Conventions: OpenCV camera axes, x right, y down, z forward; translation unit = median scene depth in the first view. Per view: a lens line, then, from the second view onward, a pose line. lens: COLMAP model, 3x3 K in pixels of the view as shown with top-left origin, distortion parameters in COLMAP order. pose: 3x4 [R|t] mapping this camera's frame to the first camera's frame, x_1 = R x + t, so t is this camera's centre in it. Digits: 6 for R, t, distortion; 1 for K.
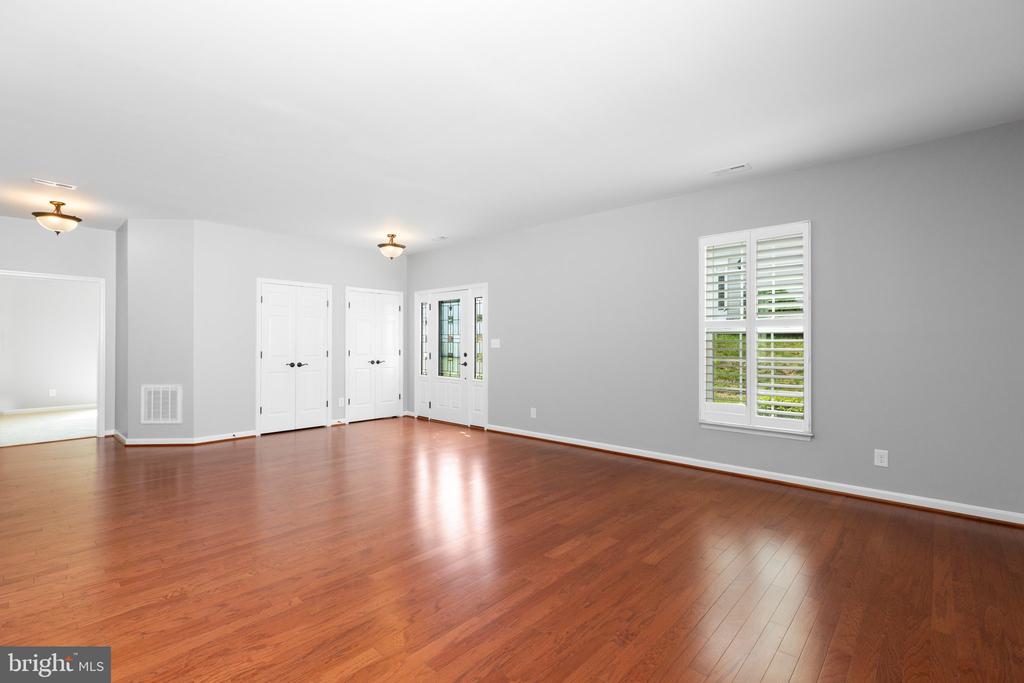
lens RADIAL K [[460.5, 0, 512.0], [0, 460.5, 341.5], [0, 0, 1]] dist [0.000265, -0.000209]
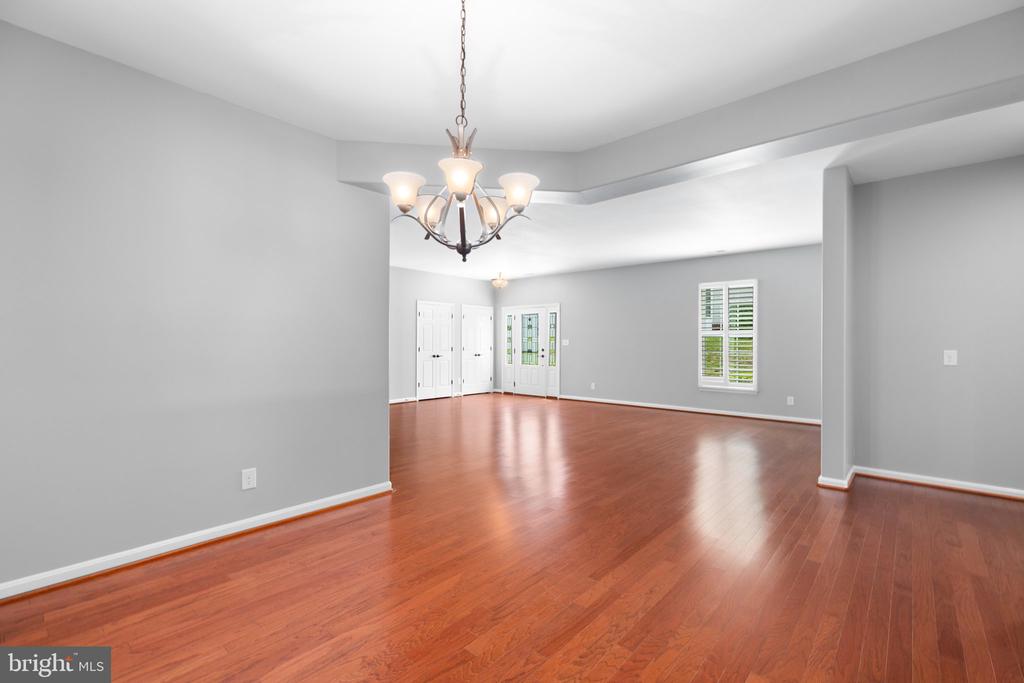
lens RADIAL K [[460.5, 0, 512.0], [0, 460.5, 341.5], [0, 0, 1]] dist [0.000265, -0.000209]
pose [[0.999342, 0.001985, 0.036219, -0.267777], [-0.002074, 0.999995, 0.002421, -0.002655], [-0.036214, -0.002495, 0.999341, -0.536613]]
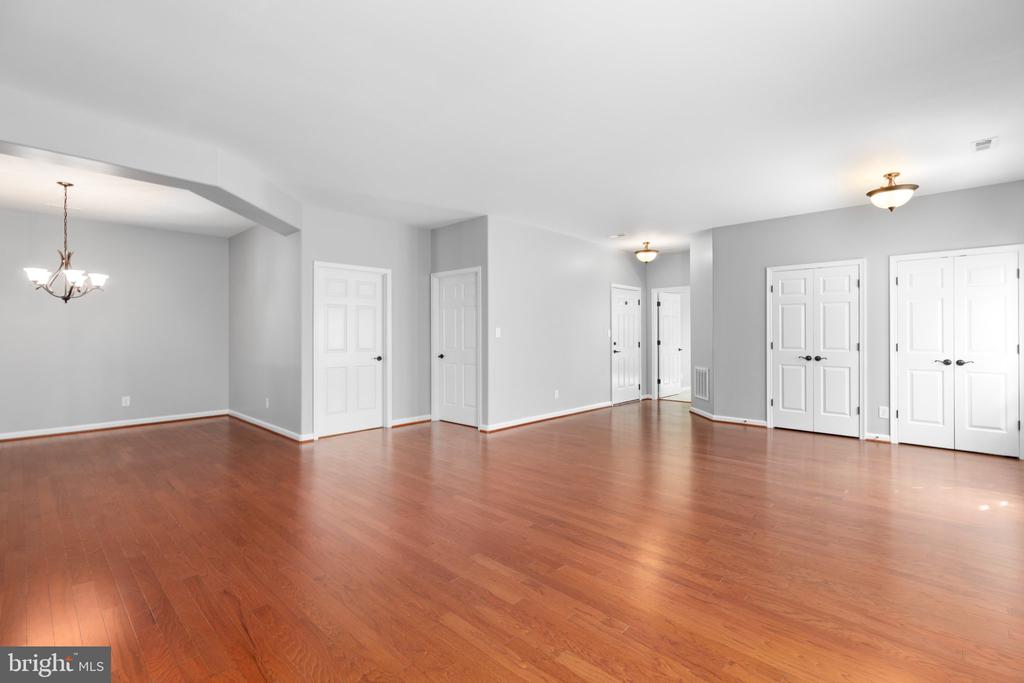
lens RADIAL K [[460.5, 0, 512.0], [0, 460.5, 341.5], [0, 0, 1]] dist [0.000265, -0.000209]
pose [[-0.005854, 0.015812, -0.999858, 0.402746], [0.005954, 0.999858, 0.015777, 0.001008], [0.999965, -0.005860, -0.005947, 0.422482]]
